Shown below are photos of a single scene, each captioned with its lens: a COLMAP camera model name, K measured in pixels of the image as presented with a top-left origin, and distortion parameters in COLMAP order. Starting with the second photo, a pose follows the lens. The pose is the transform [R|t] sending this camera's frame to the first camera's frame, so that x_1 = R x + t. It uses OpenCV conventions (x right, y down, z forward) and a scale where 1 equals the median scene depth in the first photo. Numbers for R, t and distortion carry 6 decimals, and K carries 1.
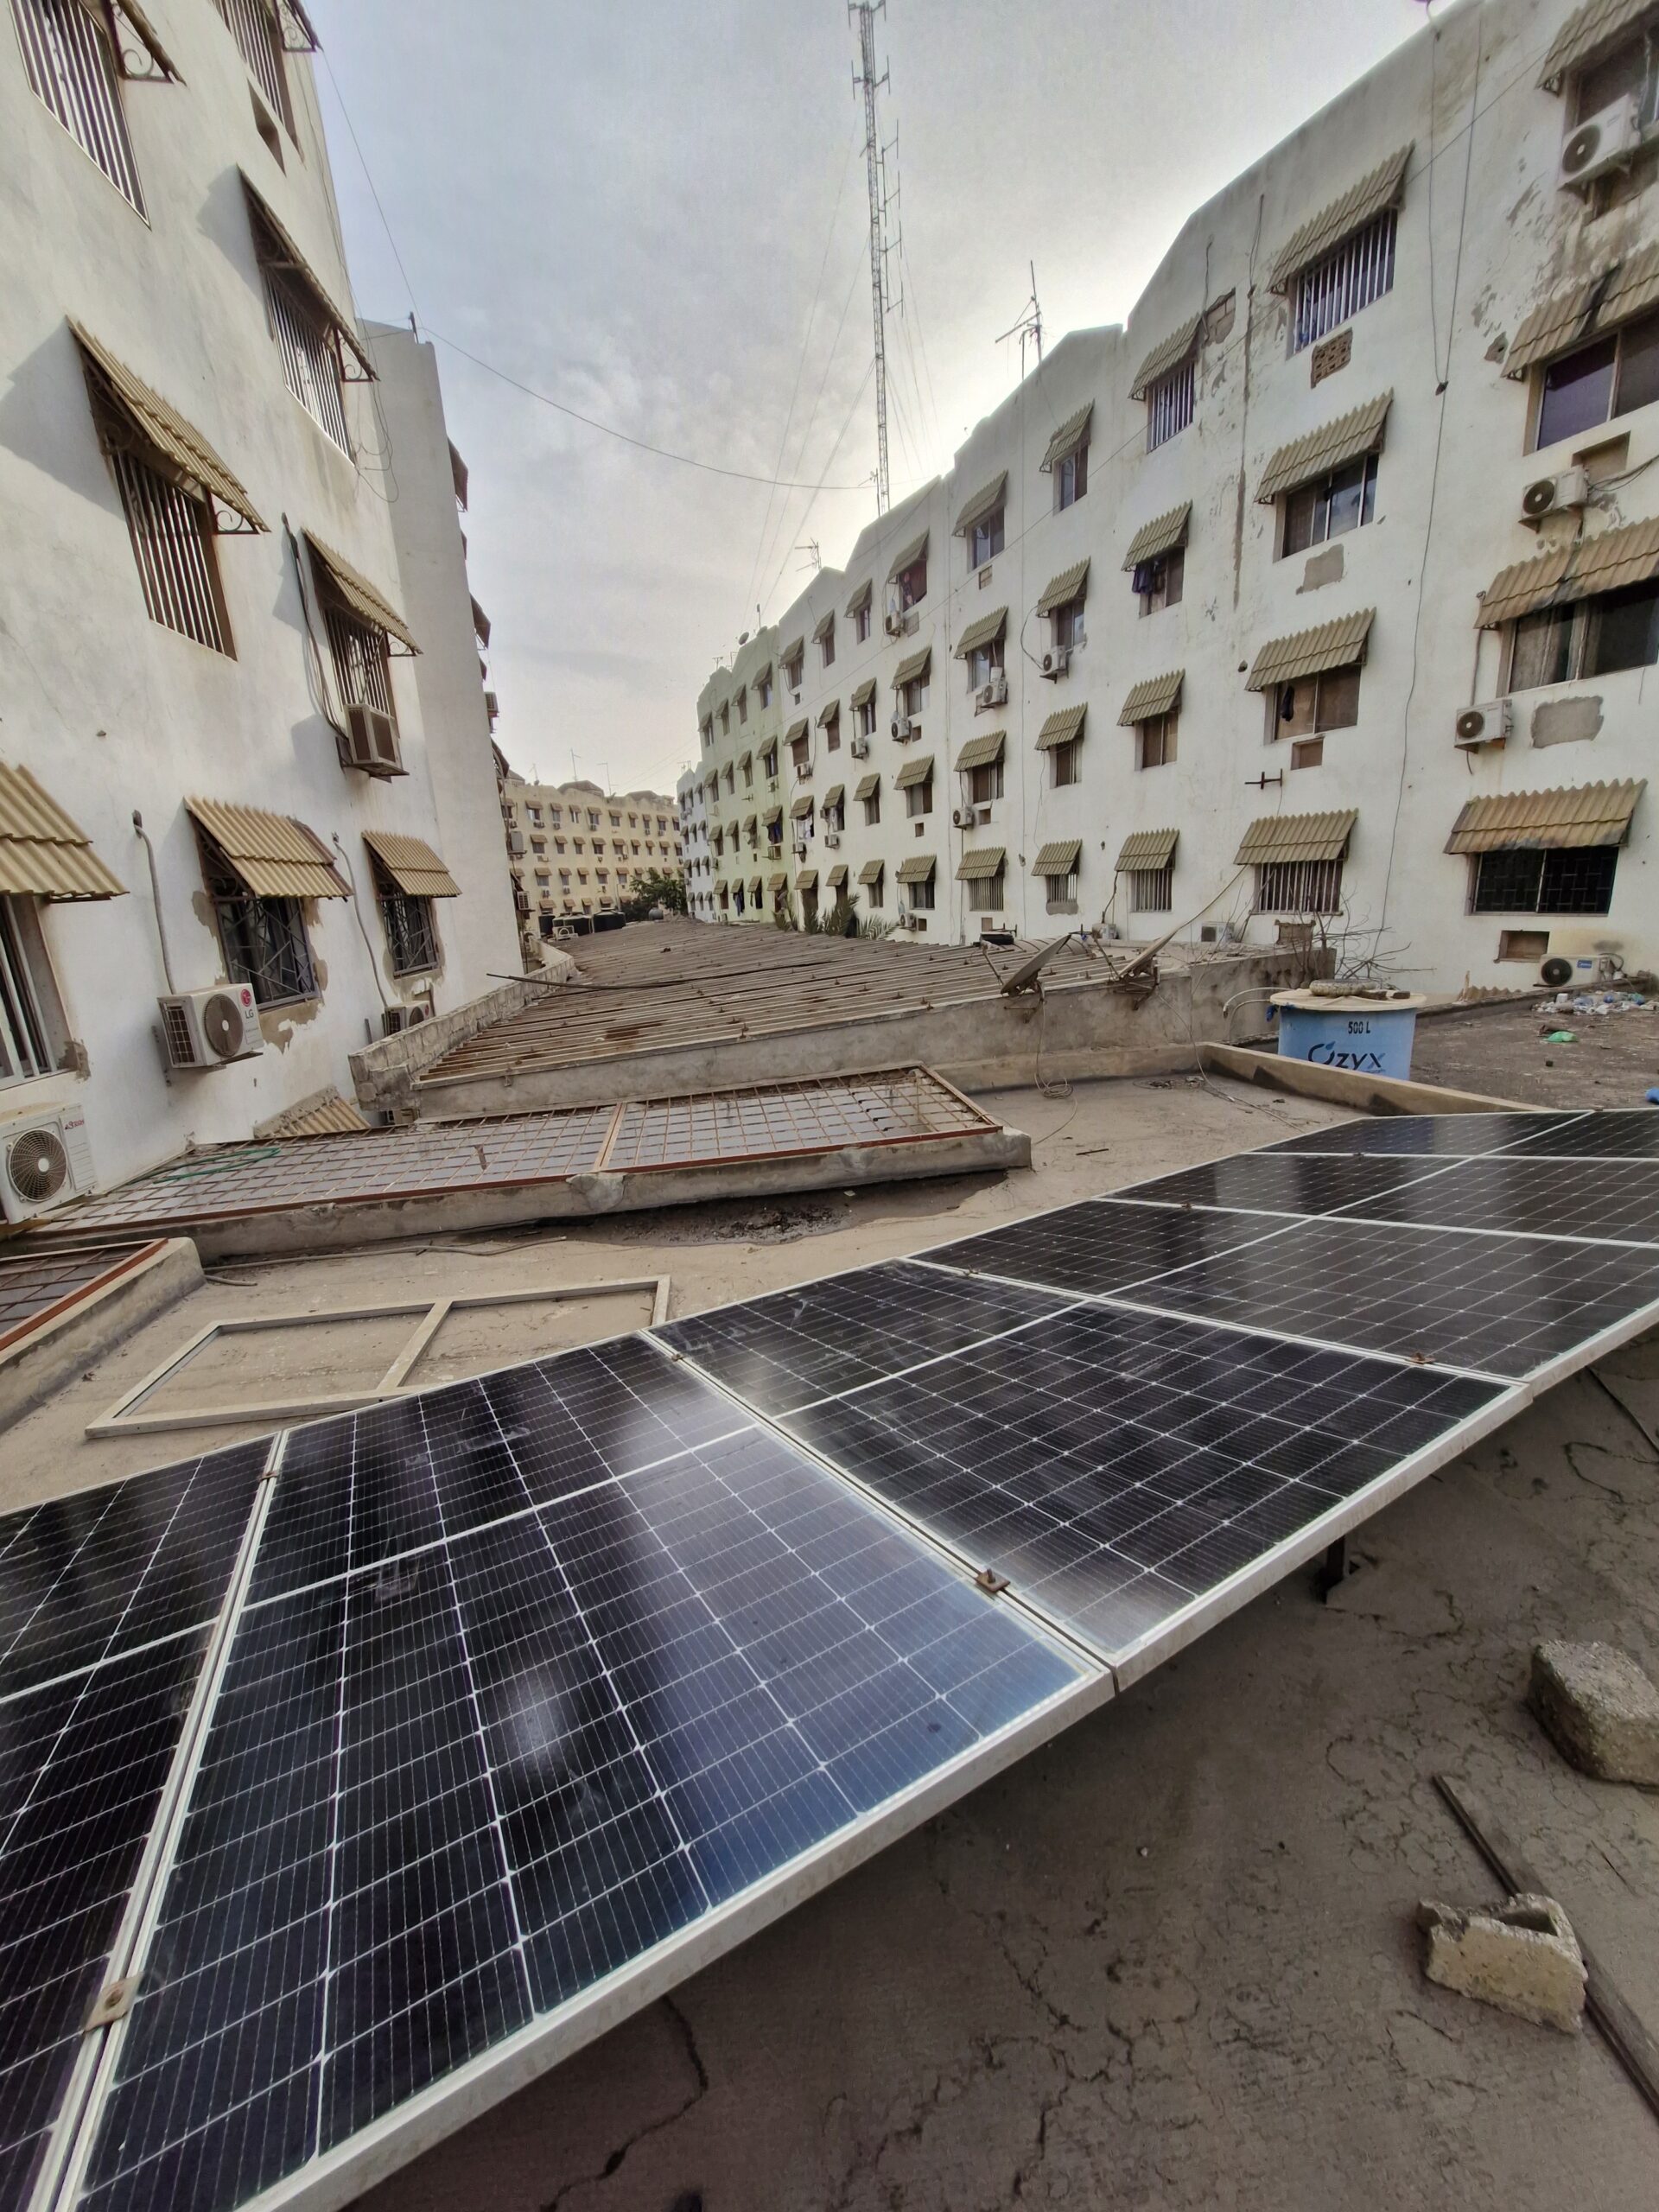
lens RADIAL K [[868.0, 0, 814.2], [0, 868.0, 1092.0], [0, 0, 1]] dist [0.004435, -0.001818]
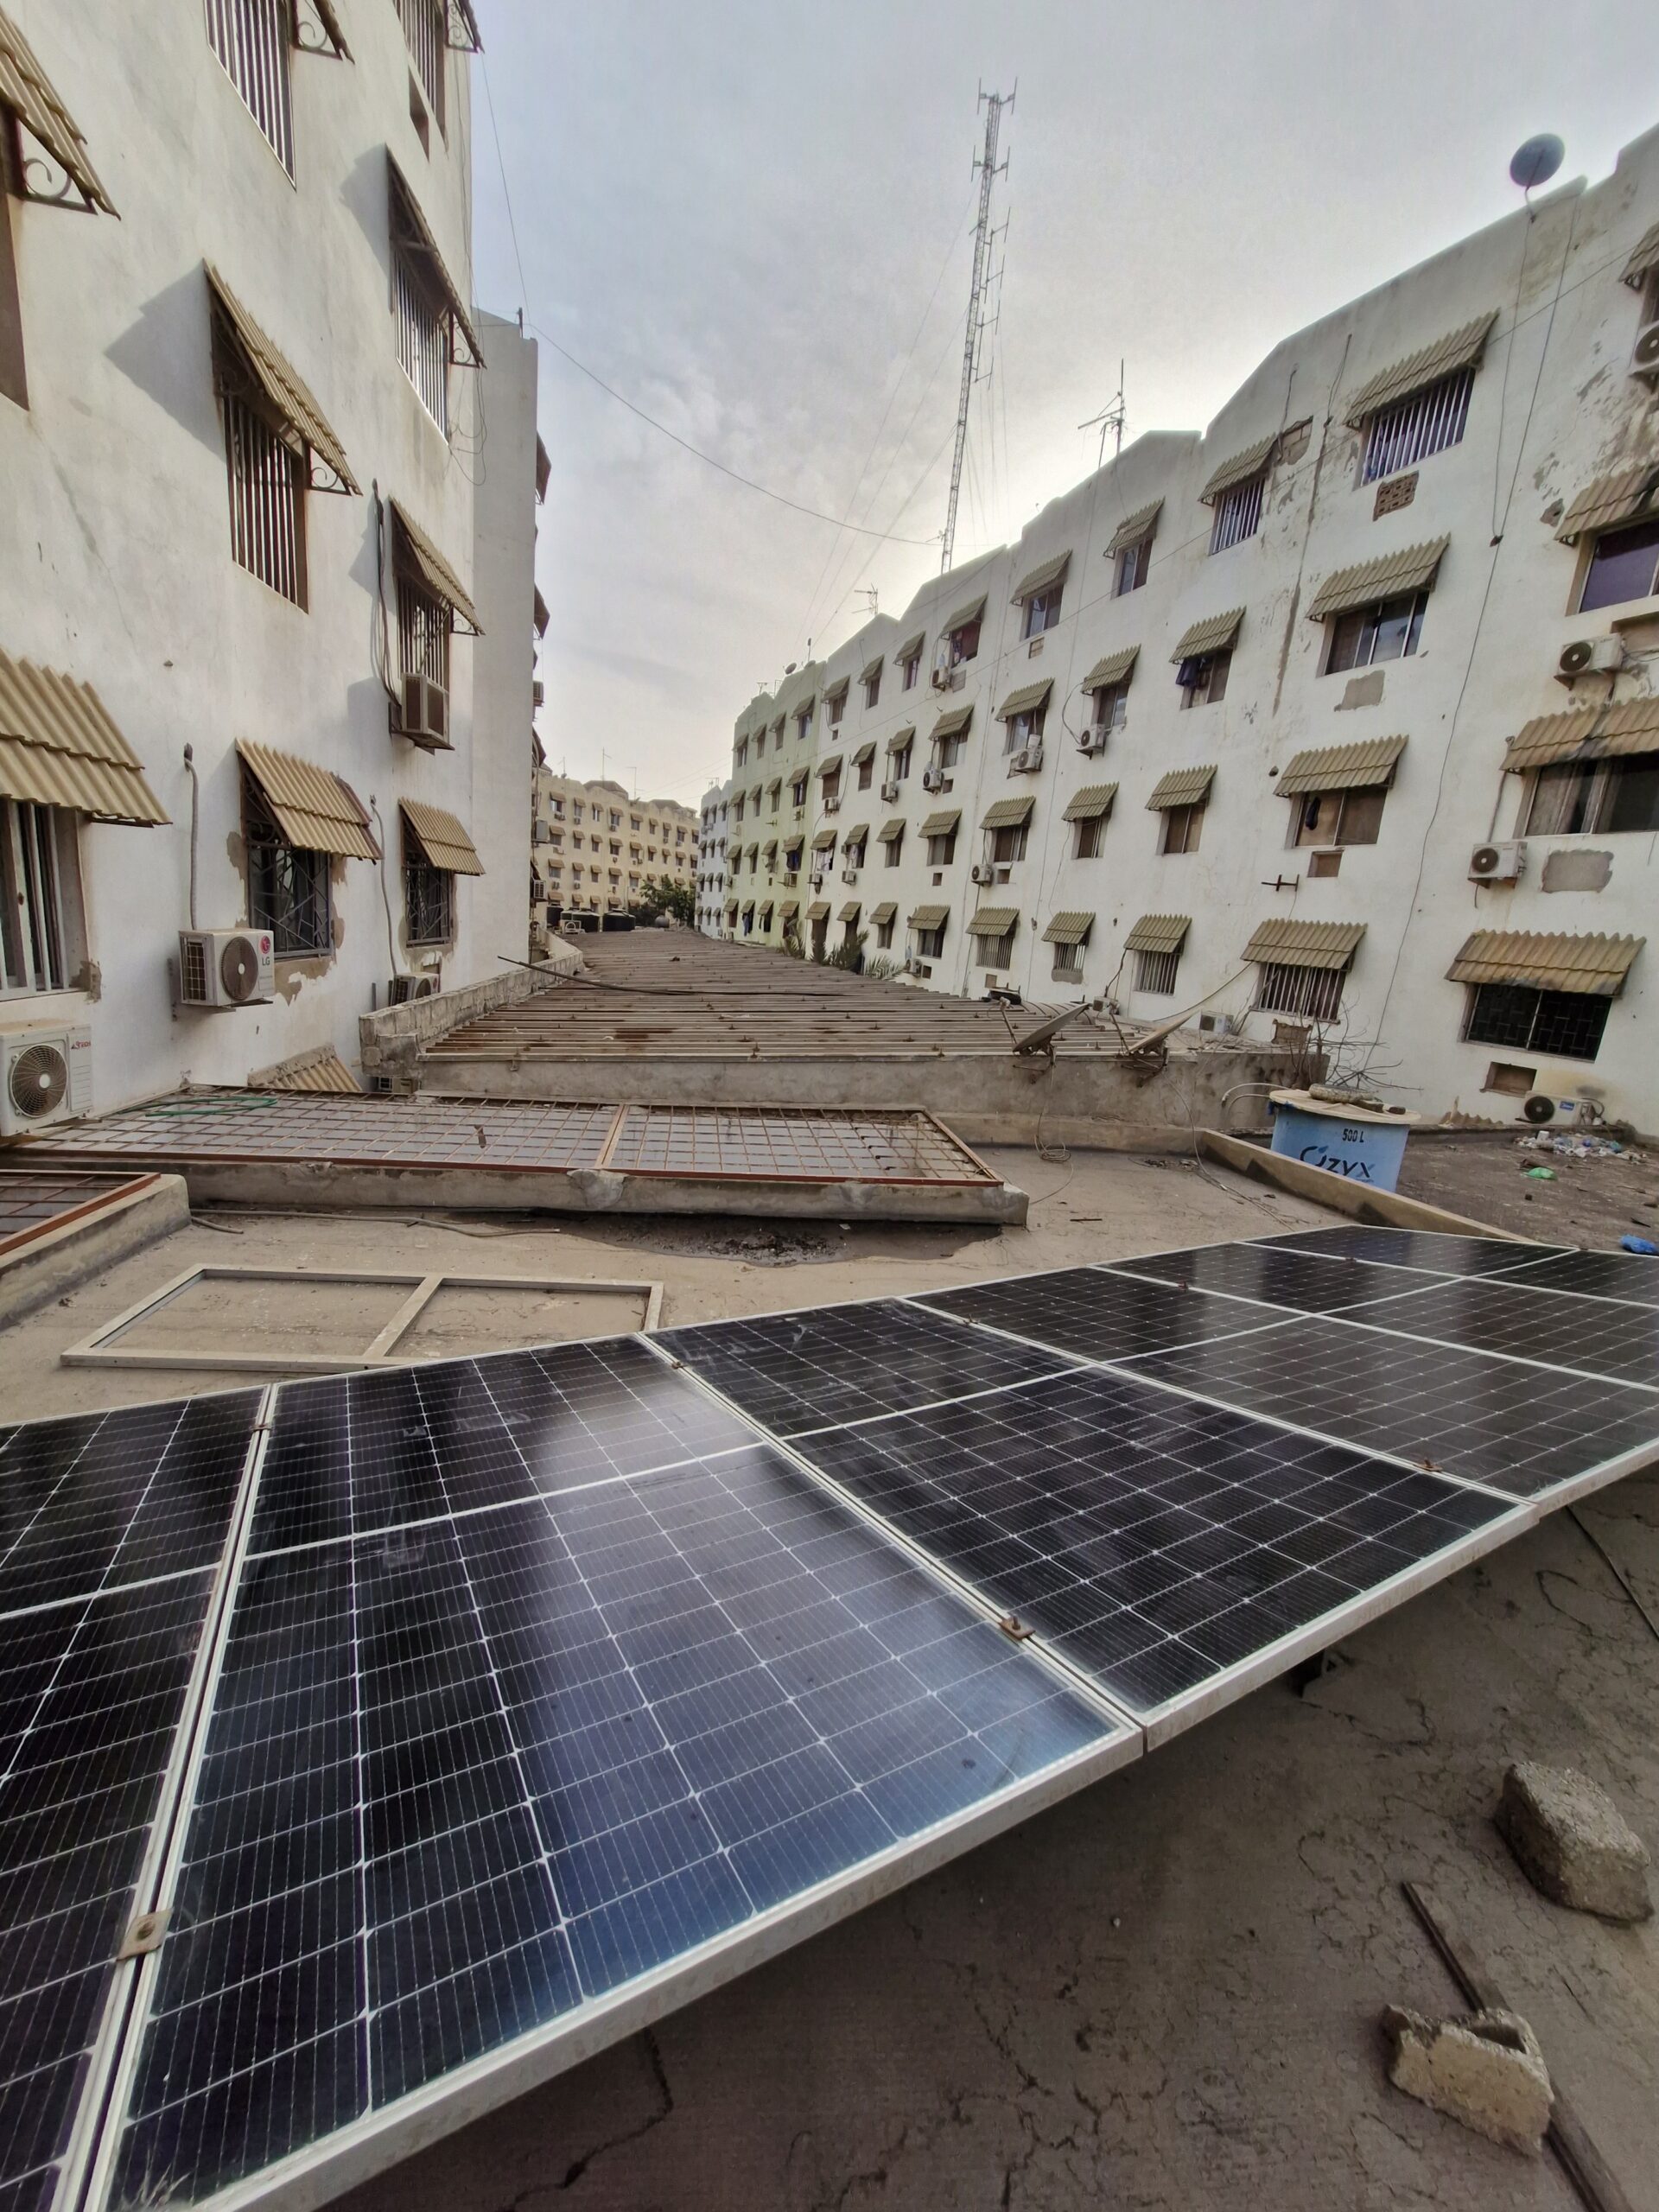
lens RADIAL K [[868.0, 0, 812.1], [0, 868.0, 1094.1], [0, 0, 1]] dist [0.004435, -0.001818]
pose [[0.989180, 0.145226, 0.020778, -0.019604], [-0.144484, 0.988937, -0.033588, 0.002502], [-0.025426, 0.030222, 0.999220, -0.003067]]
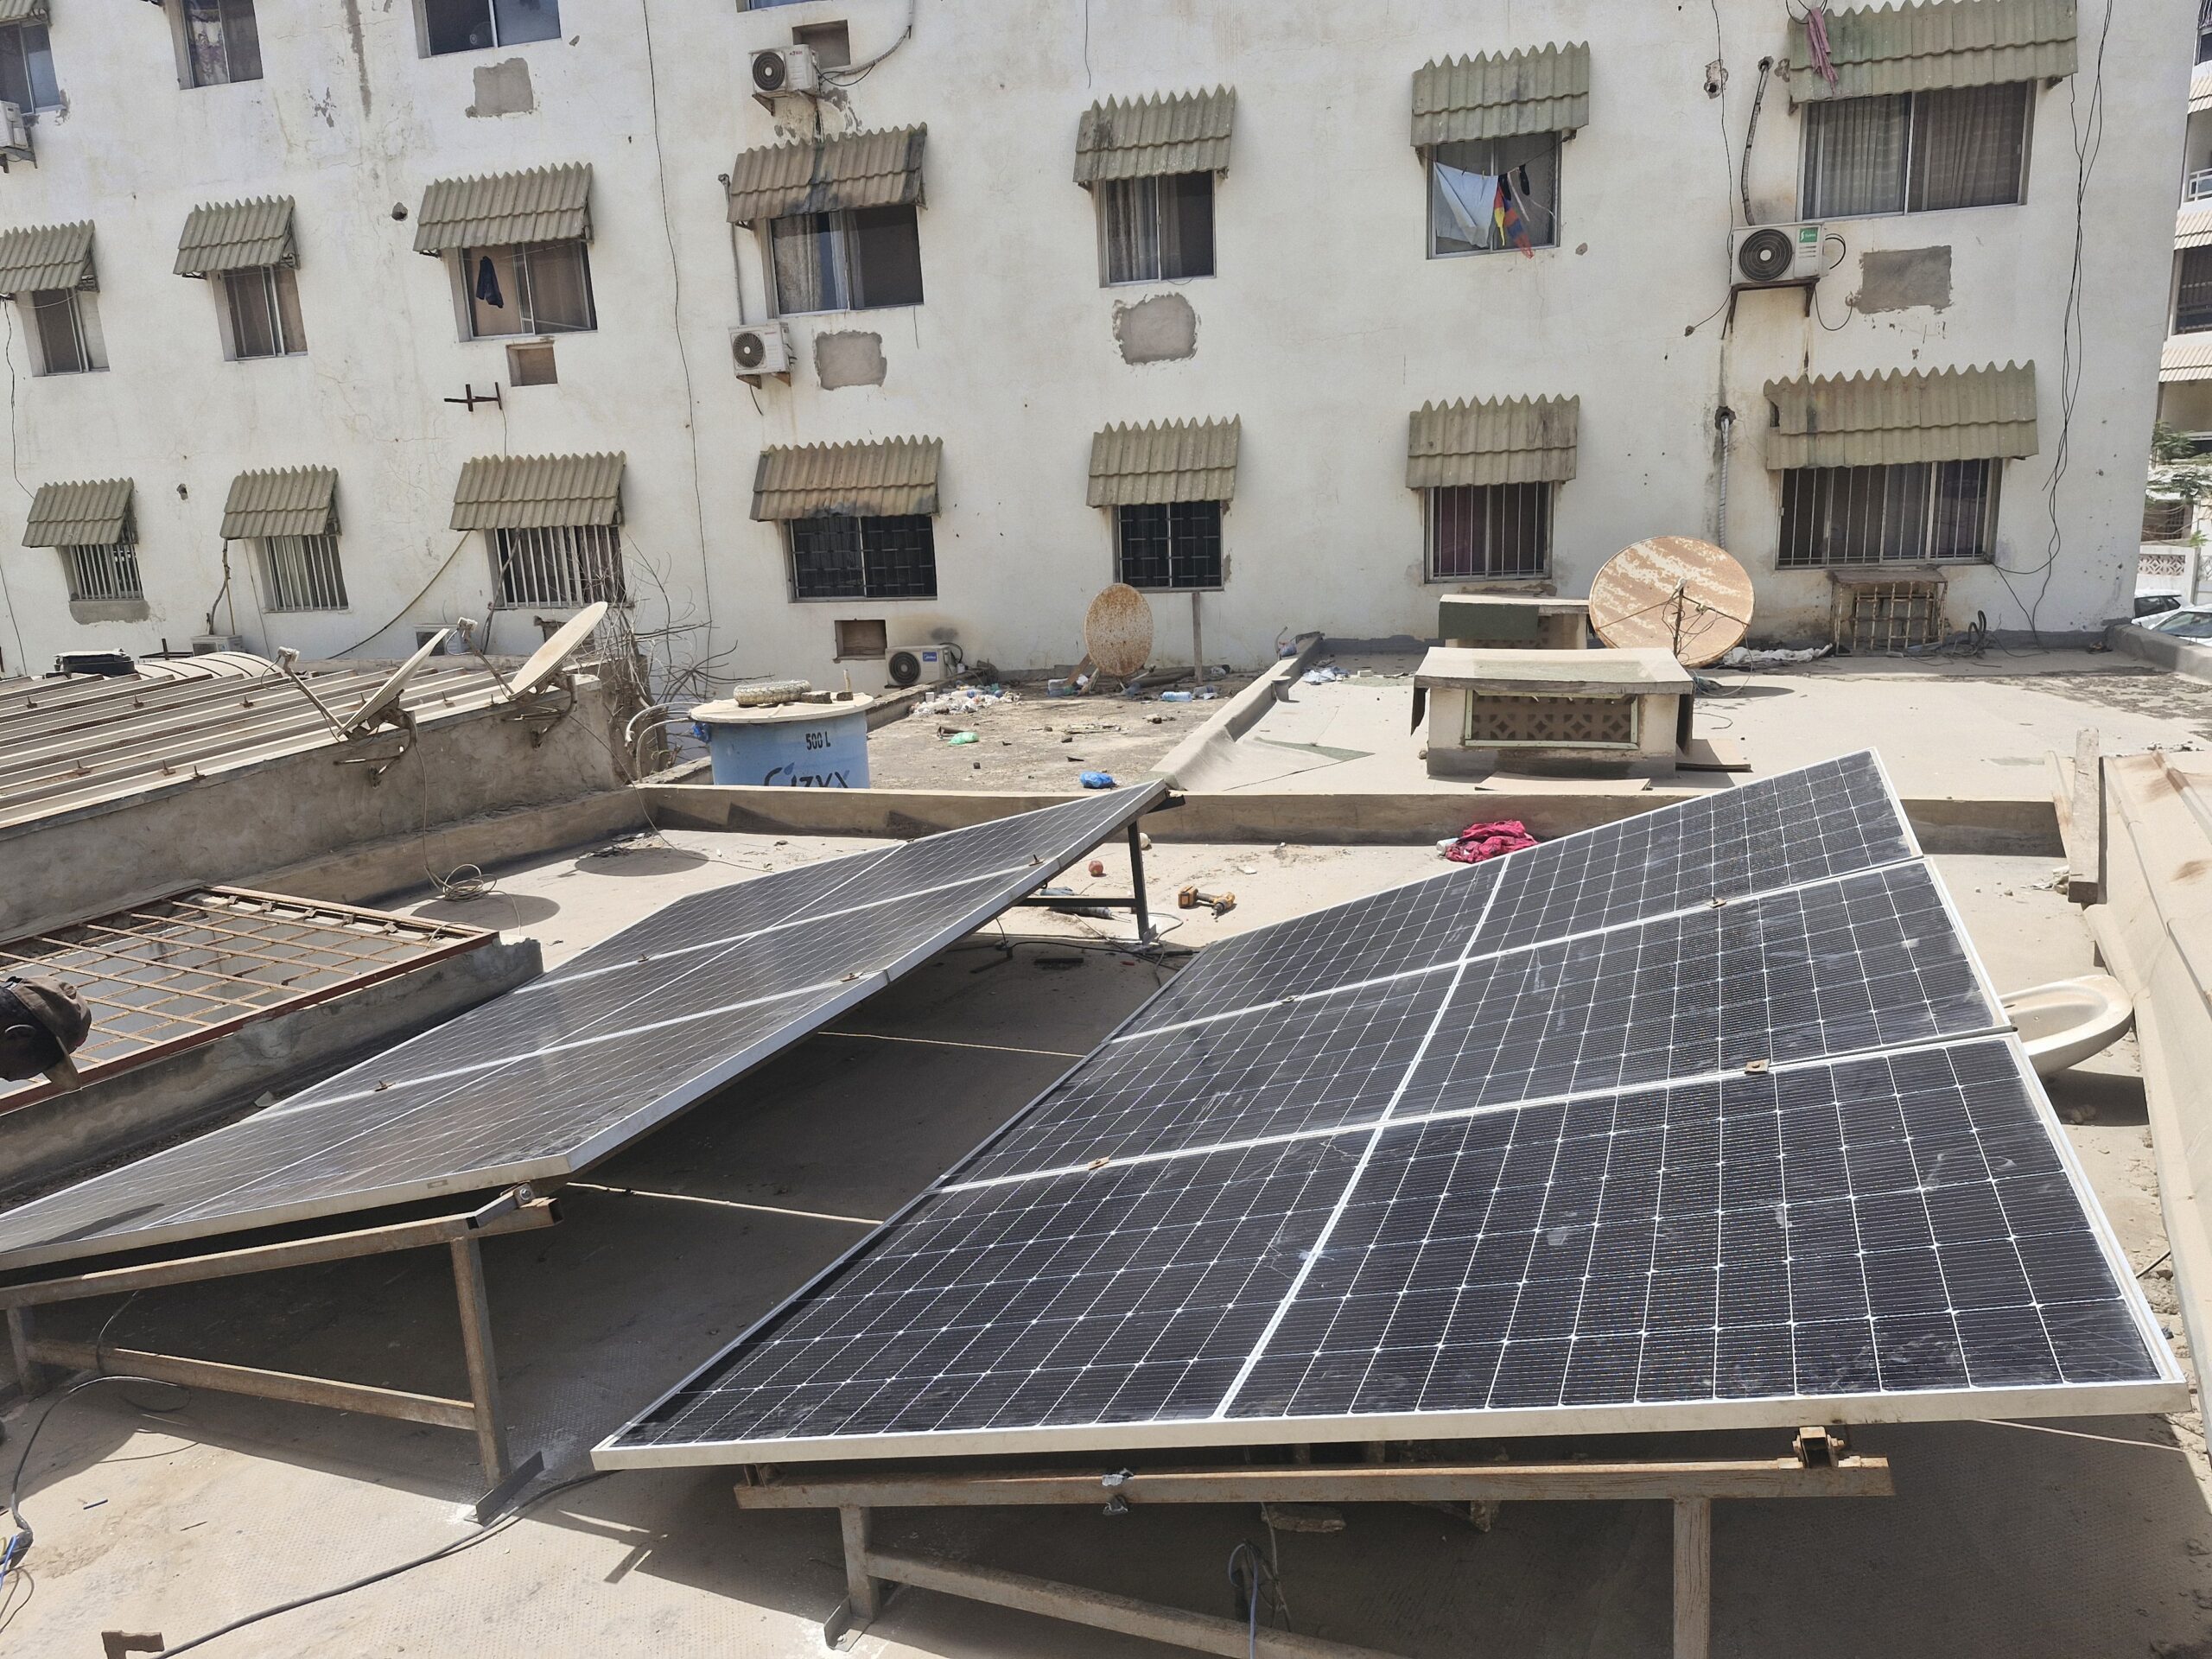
lens RADIAL K [[1542.0, 0, 1103.0], [0, 1542.0, 830.2], [0, 0, 1]] dist [0.066233, -0.068497]
pose [[0.608323, -0.137291, 0.781725, -0.187033], [0.192247, 0.981084, 0.022701, 0.013096], [-0.770055, 0.136475, 0.623210, -0.013397]]
